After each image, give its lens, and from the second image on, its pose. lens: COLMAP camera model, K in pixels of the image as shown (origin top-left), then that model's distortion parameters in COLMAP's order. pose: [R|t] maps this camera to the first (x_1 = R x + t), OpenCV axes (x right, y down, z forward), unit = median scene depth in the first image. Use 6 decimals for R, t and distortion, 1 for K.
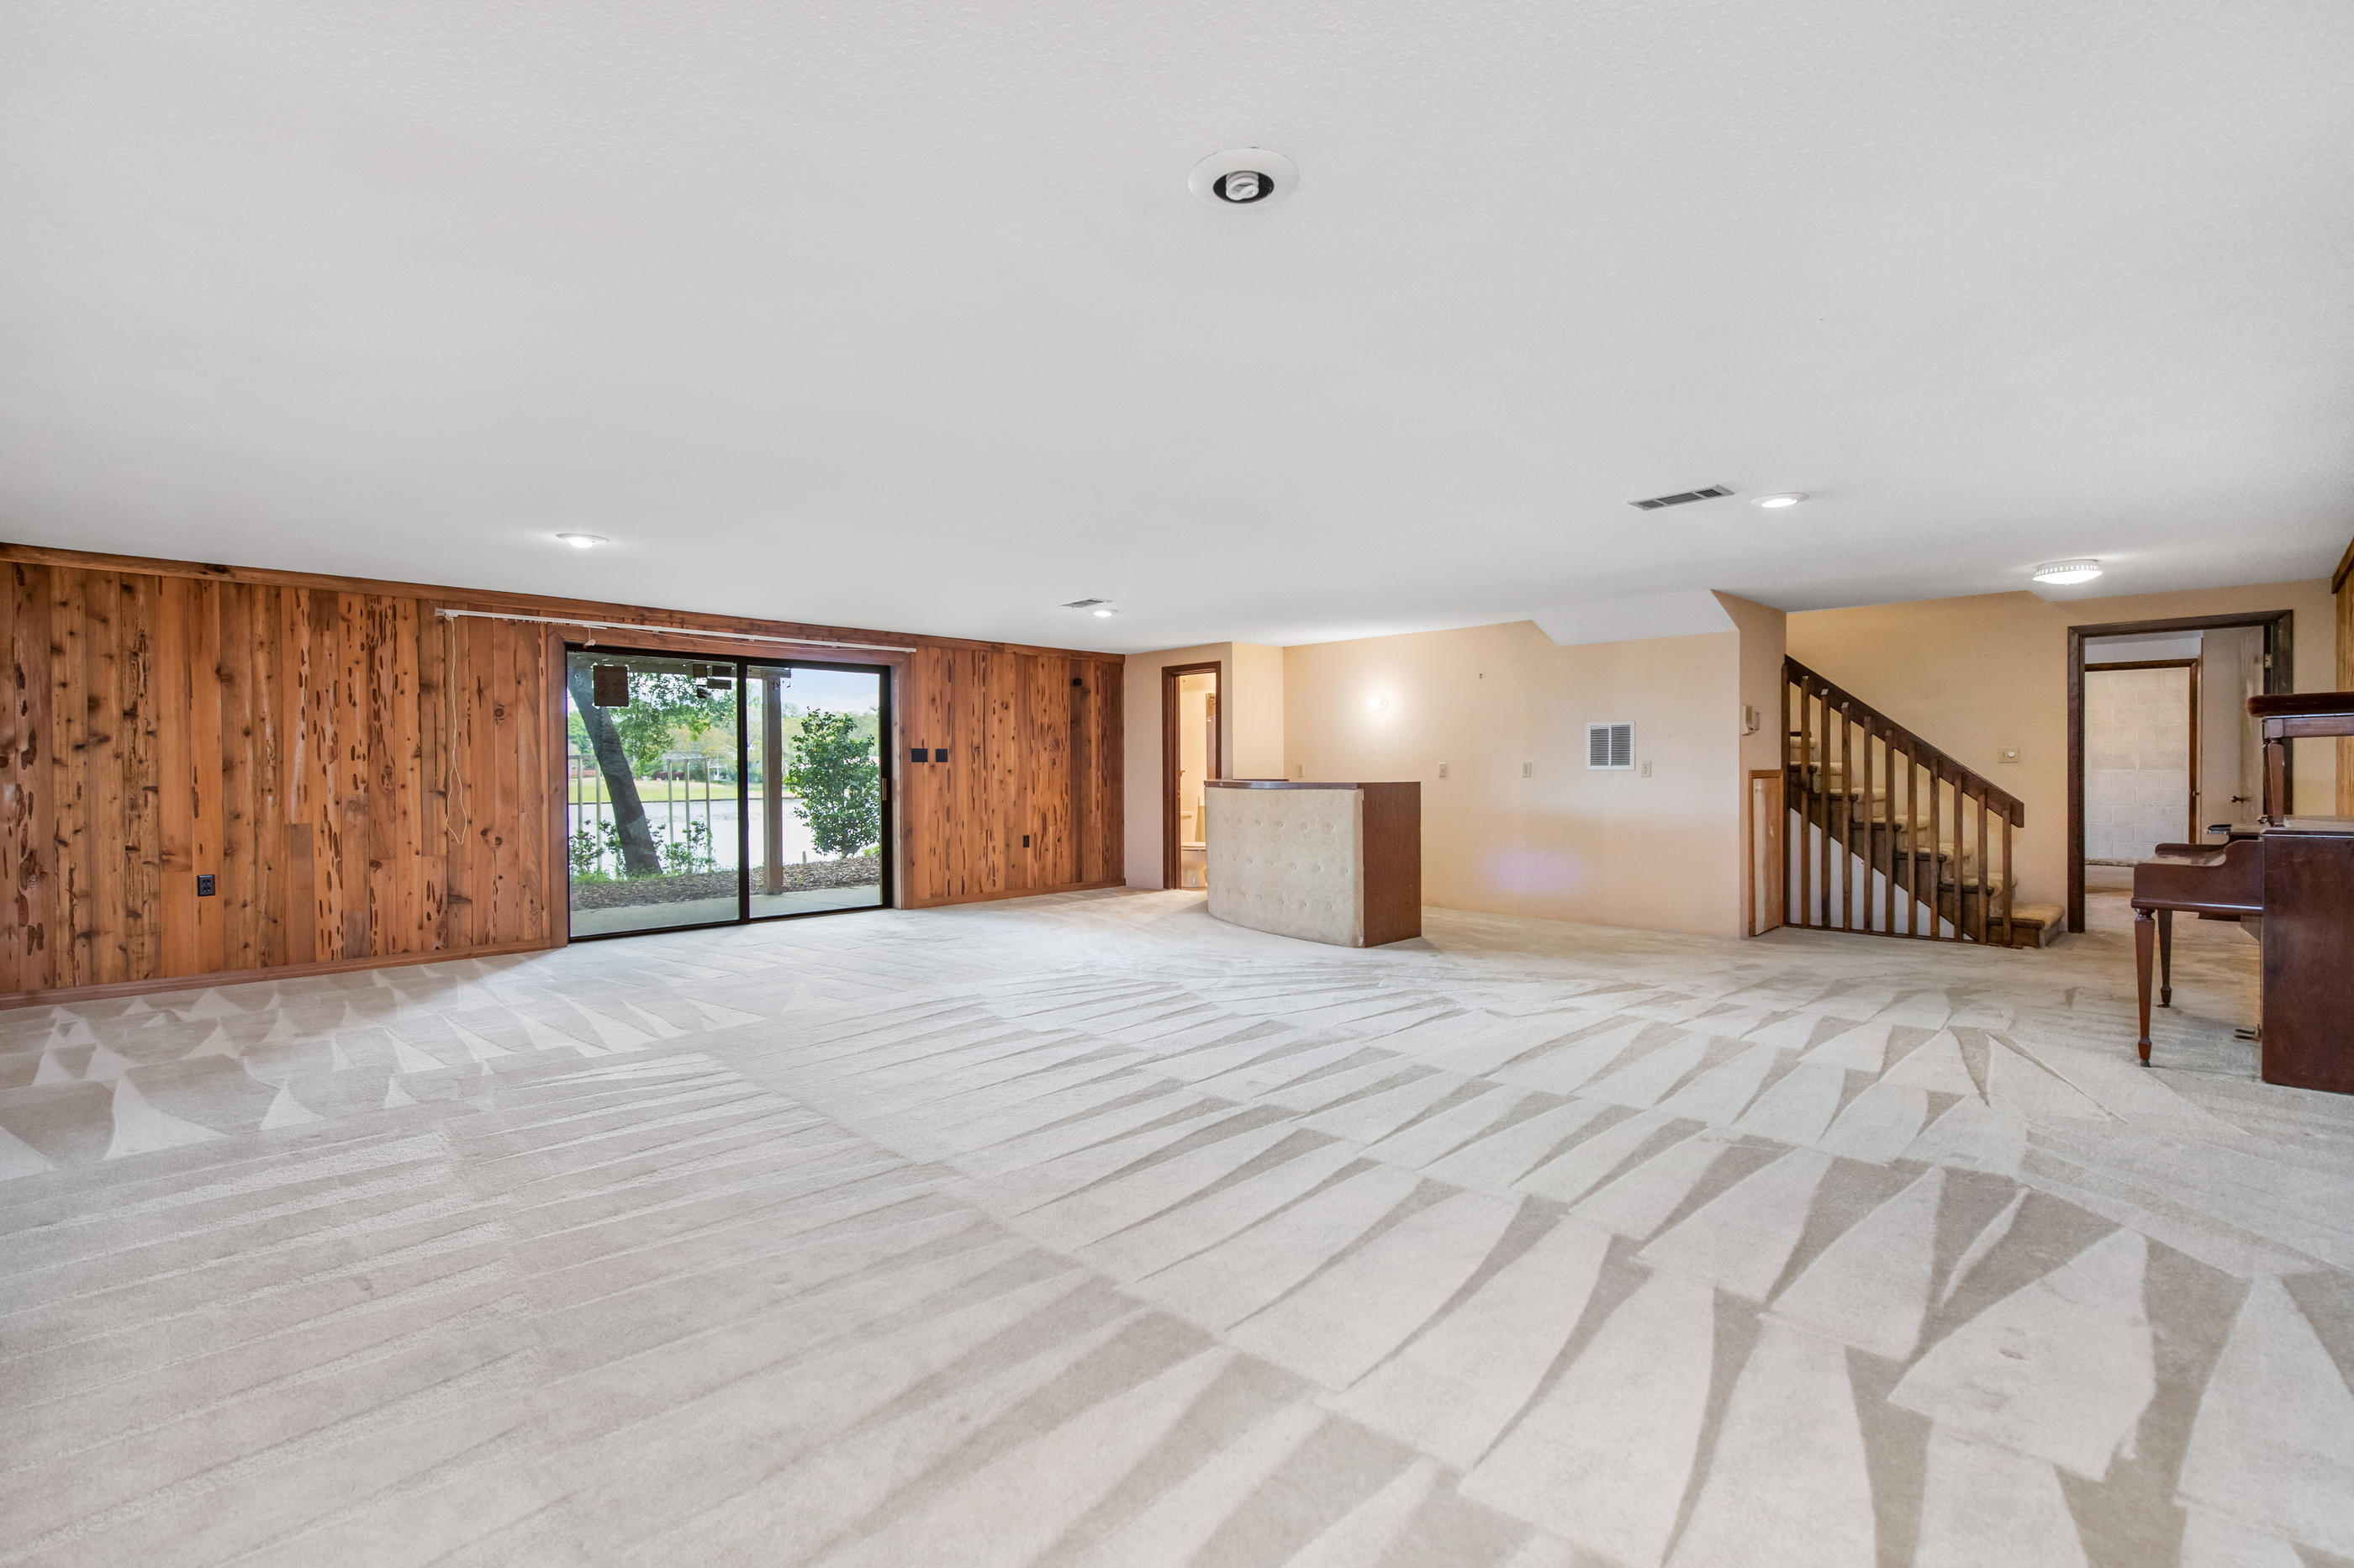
lens RADIAL K [[1117.1, 0, 1176.3], [0, 1117.1, 782.6], [0, 0, 1]] dist [-0.000579, -0.000220]
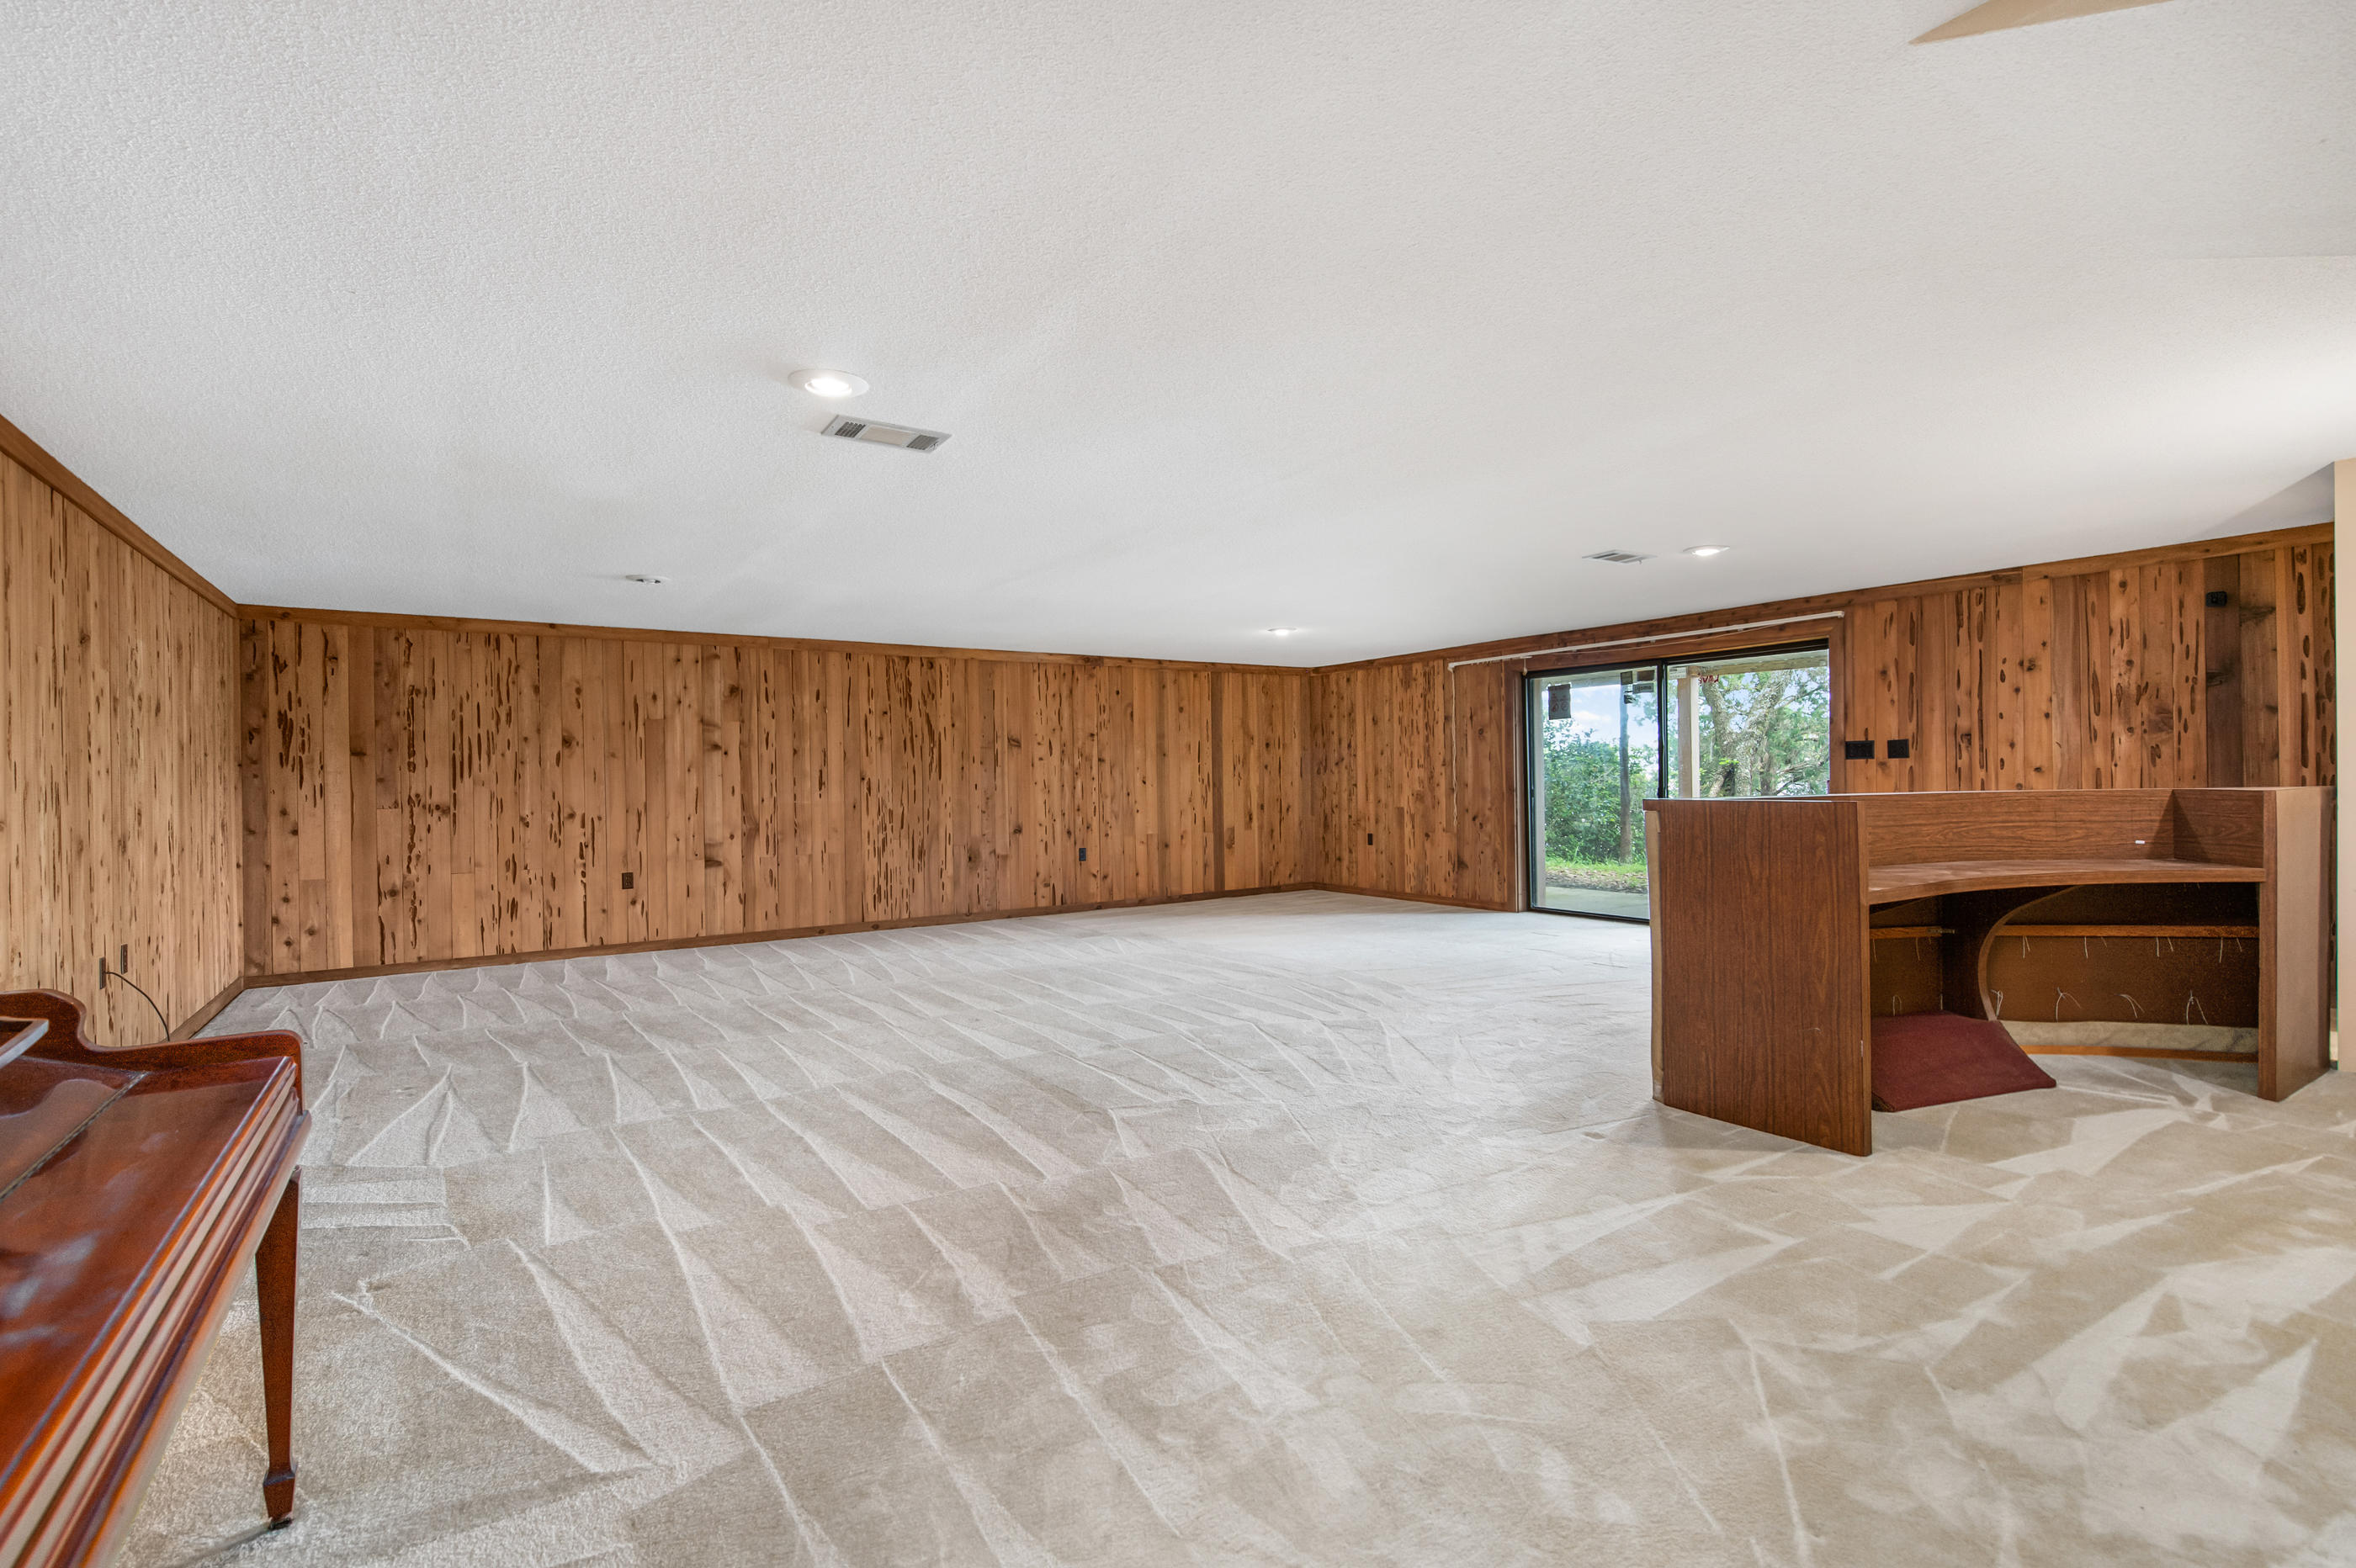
lens RADIAL K [[1117.9, 0, 1178.2], [0, 1117.9, 782.2], [0, 0, 1]] dist [-0.000579, -0.000220]
pose [[-0.237671, 0.010418, -0.971290, 0.692597], [0.004175, 0.999944, 0.009704, -0.013365], [0.971337, -0.001749, -0.237701, 0.824724]]
